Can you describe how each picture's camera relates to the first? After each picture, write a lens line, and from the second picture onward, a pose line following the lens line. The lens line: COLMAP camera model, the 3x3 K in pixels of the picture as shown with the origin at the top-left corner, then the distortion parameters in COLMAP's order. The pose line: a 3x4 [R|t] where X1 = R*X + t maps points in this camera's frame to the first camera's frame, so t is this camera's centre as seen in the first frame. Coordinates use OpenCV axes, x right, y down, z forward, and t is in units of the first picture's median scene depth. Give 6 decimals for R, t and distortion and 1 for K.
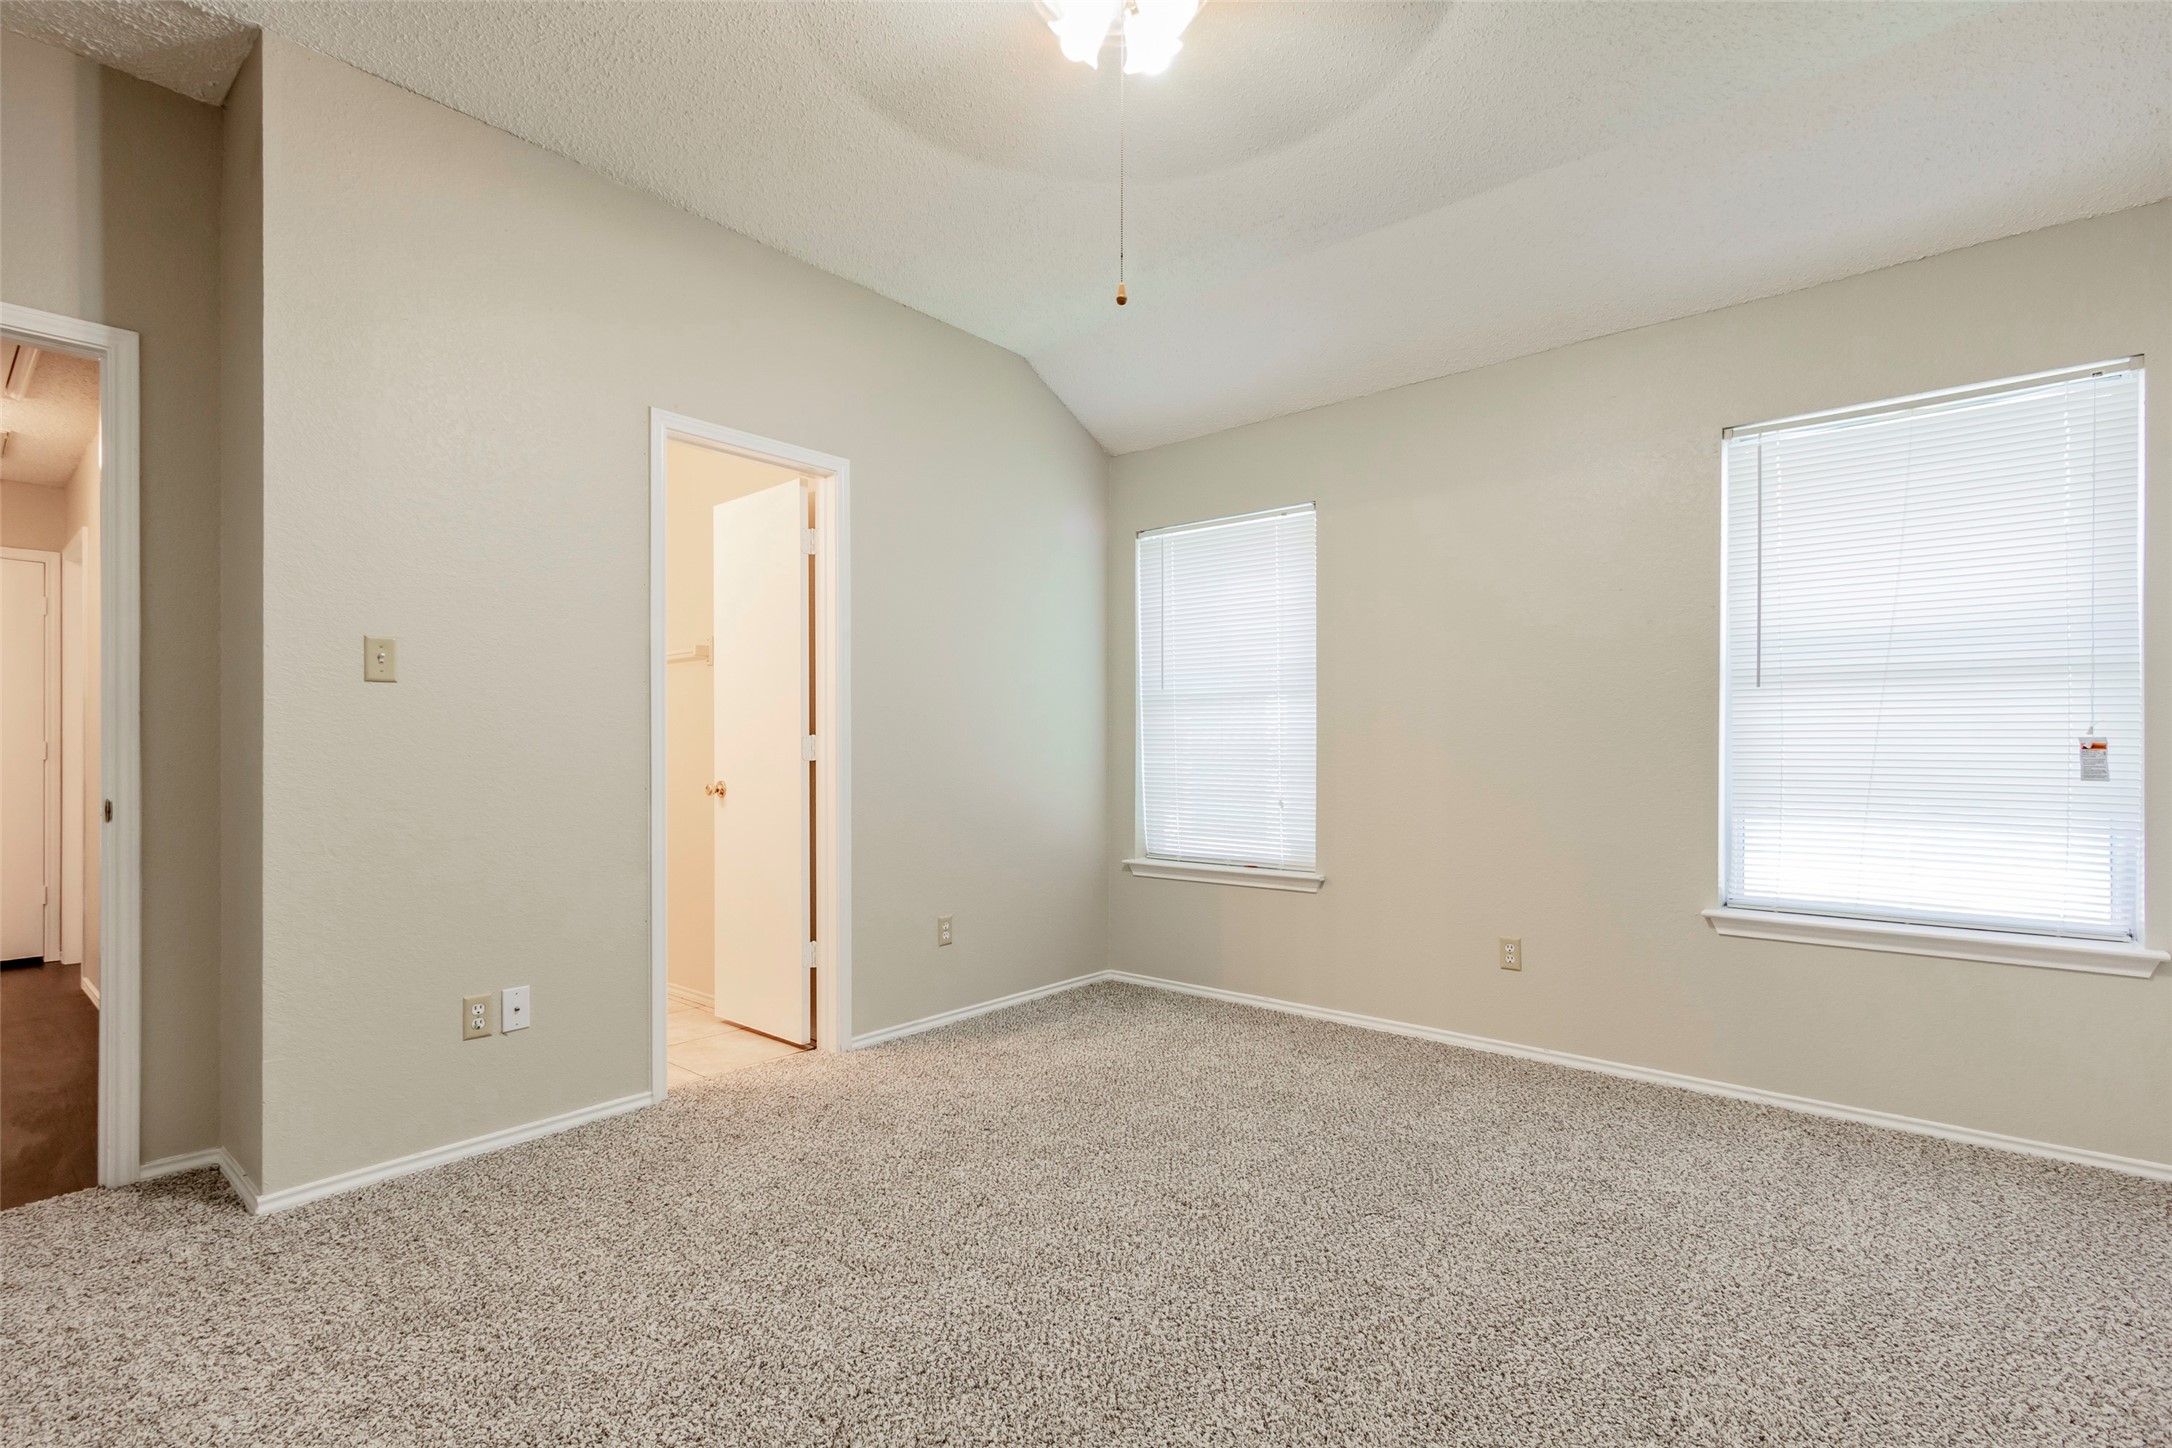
lens RADIAL K [[1018.6, 0, 1079.5], [0, 1018.6, 741.4], [0, 0, 1]] dist [0.010301, -0.003150]
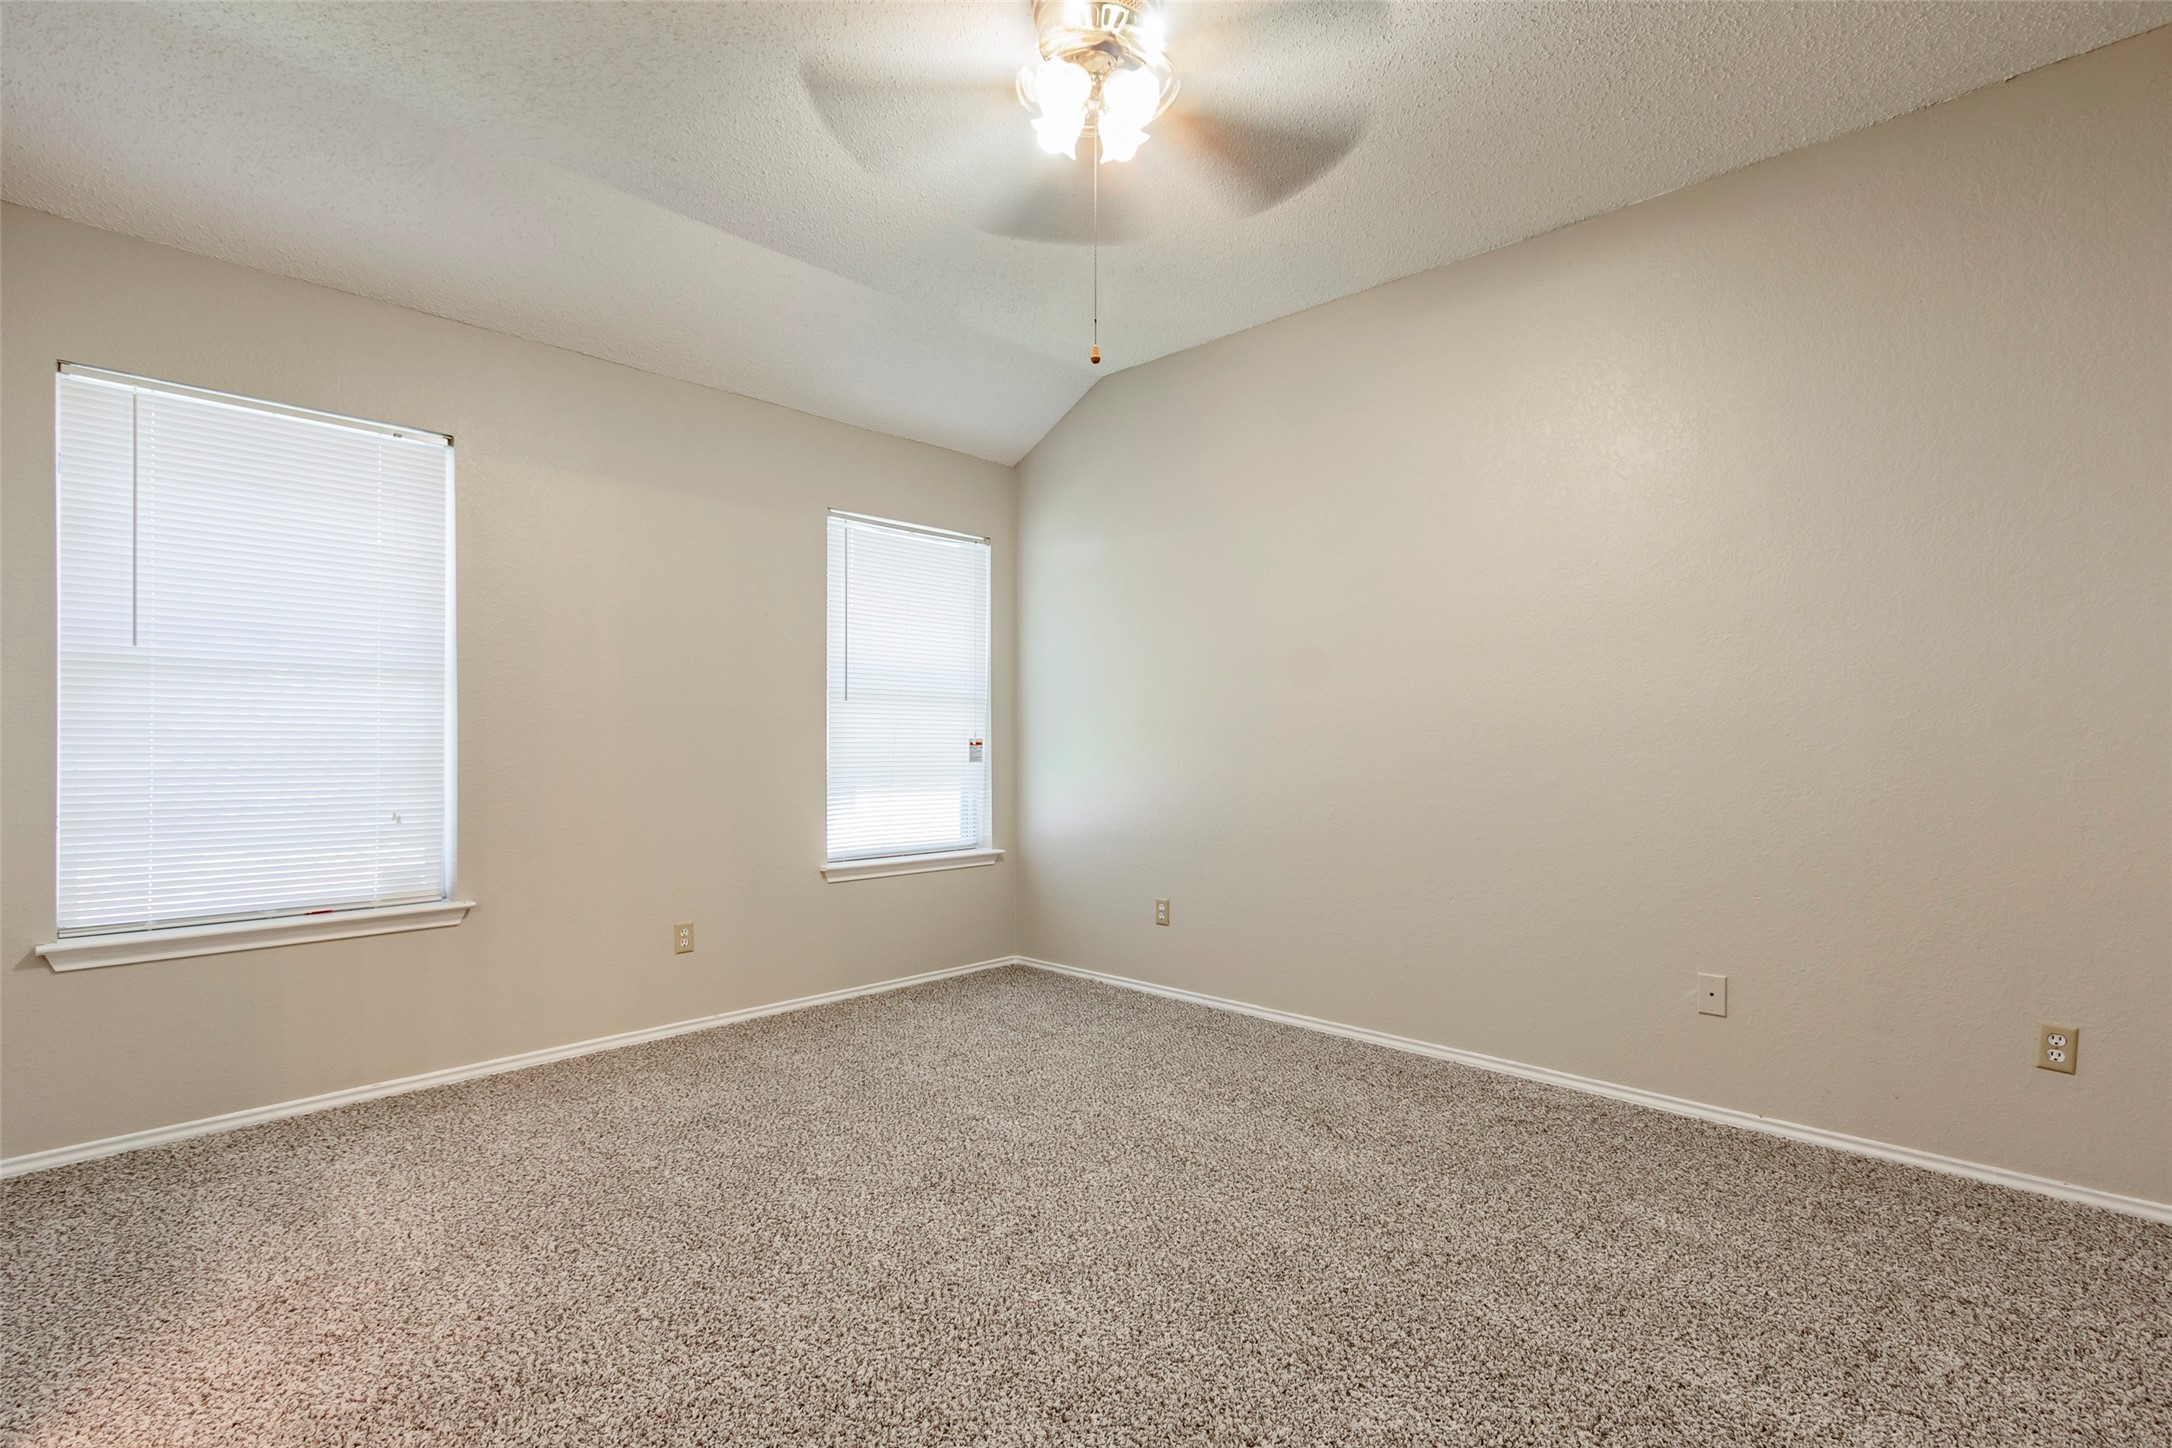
lens RADIAL K [[1018.6, 0, 1080.0], [0, 1018.6, 729.0], [0, 0, 1]] dist [0.010301, -0.003150]
pose [[0.060550, 0.016076, 0.998036, -0.690405], [-0.003671, 0.999867, -0.015883, 0.006249], [-0.998158, -0.002702, 0.060601, 0.586172]]
